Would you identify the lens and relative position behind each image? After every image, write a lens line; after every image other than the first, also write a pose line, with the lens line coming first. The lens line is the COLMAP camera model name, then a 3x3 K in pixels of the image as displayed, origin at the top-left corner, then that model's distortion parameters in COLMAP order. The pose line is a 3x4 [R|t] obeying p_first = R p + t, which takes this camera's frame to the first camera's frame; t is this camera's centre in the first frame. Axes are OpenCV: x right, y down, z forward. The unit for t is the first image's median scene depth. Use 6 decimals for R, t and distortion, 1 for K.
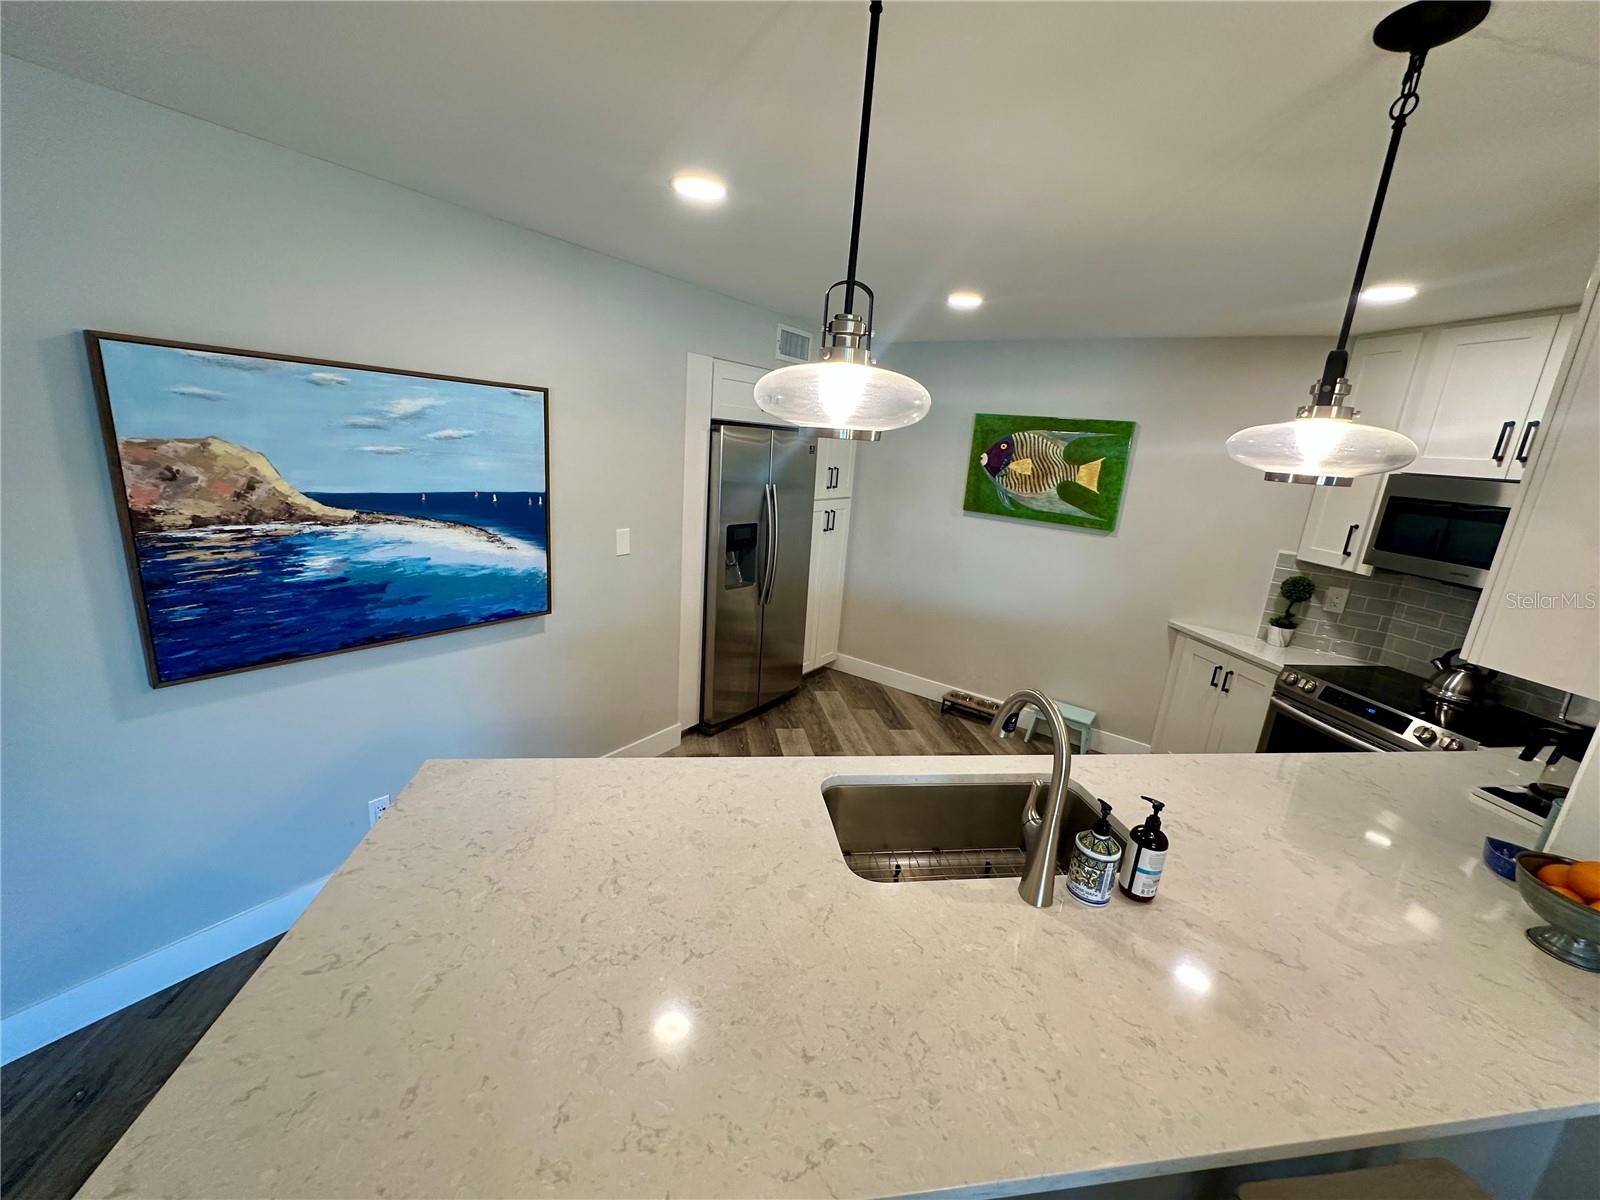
lens RADIAL K [[637.6, 0, 800.9], [0, 637.6, 601.6], [0, 0, 1]] dist [-0.004036, 0.000903]
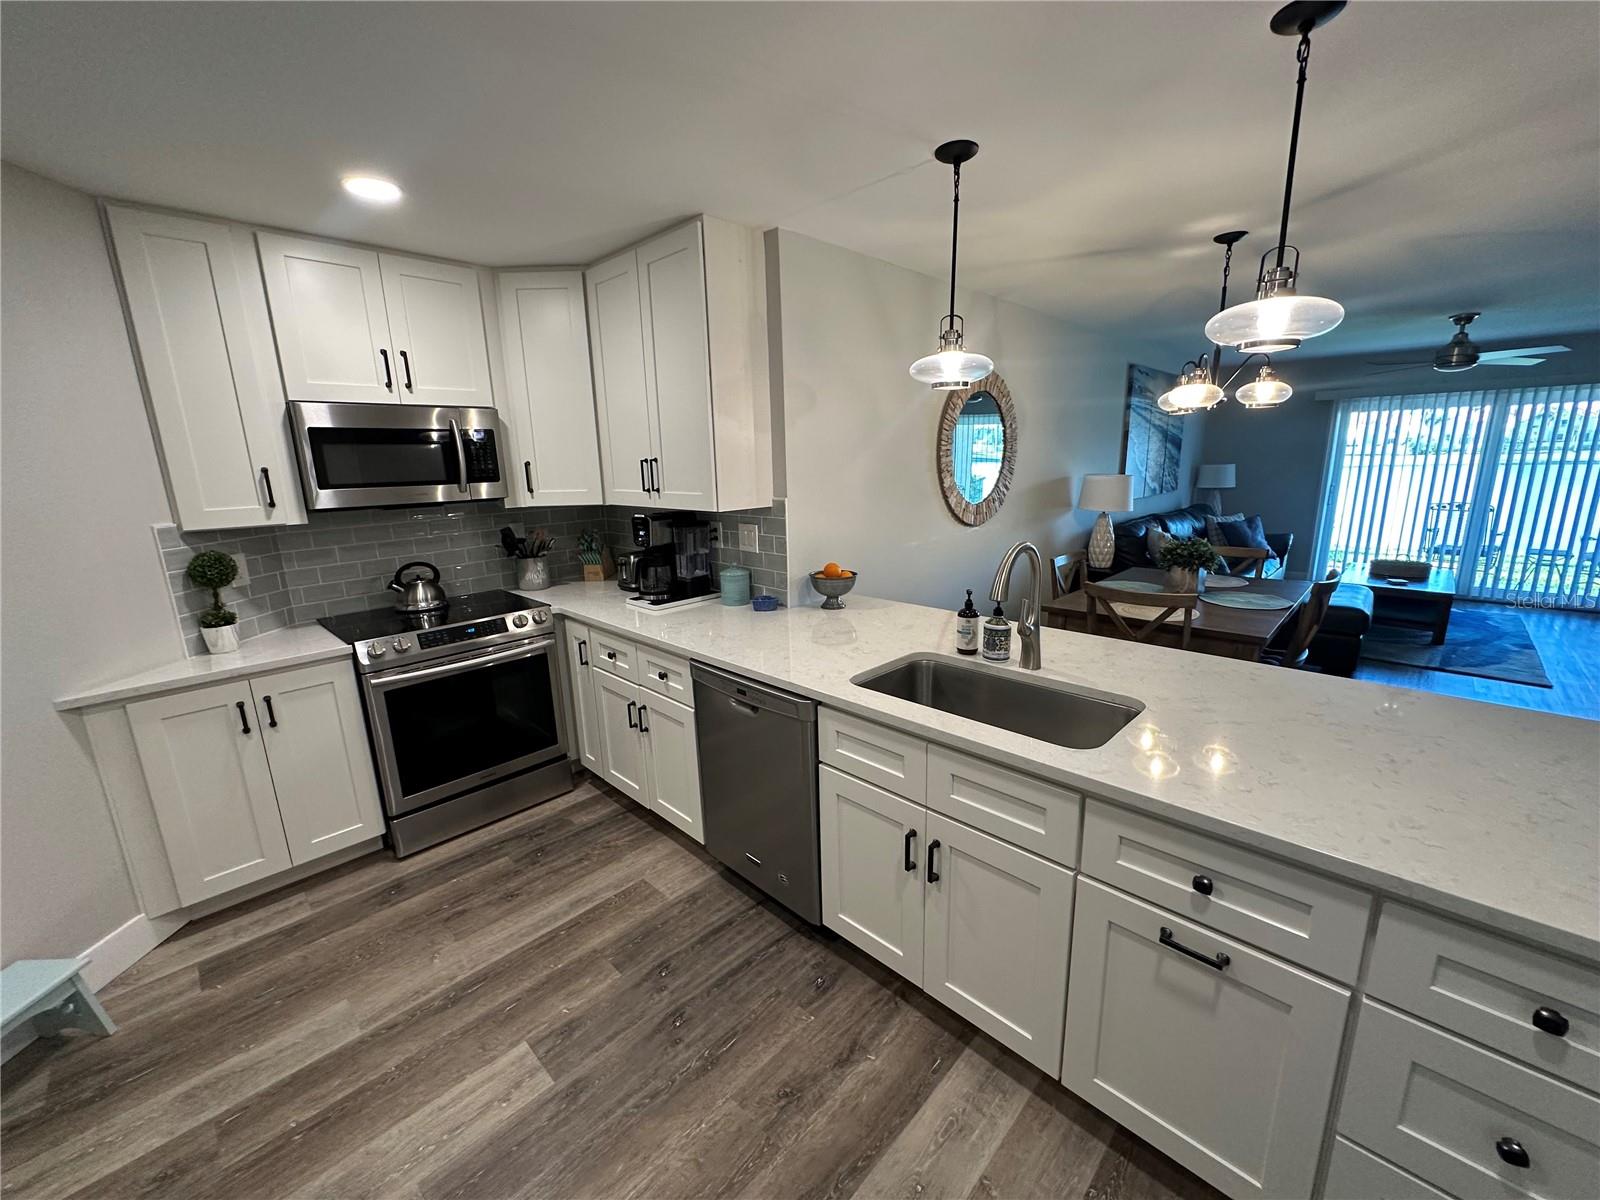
lens RADIAL K [[637.6, 0, 801.3], [0, 637.6, 601.6], [0, 0, 1]] dist [-0.004036, 0.000903]
pose [[-0.590811, -0.238647, 0.770708, -0.242739], [0.184767, 0.889845, 0.417177, -0.225001], [-0.785368, 0.388874, -0.481636, 1.145148]]
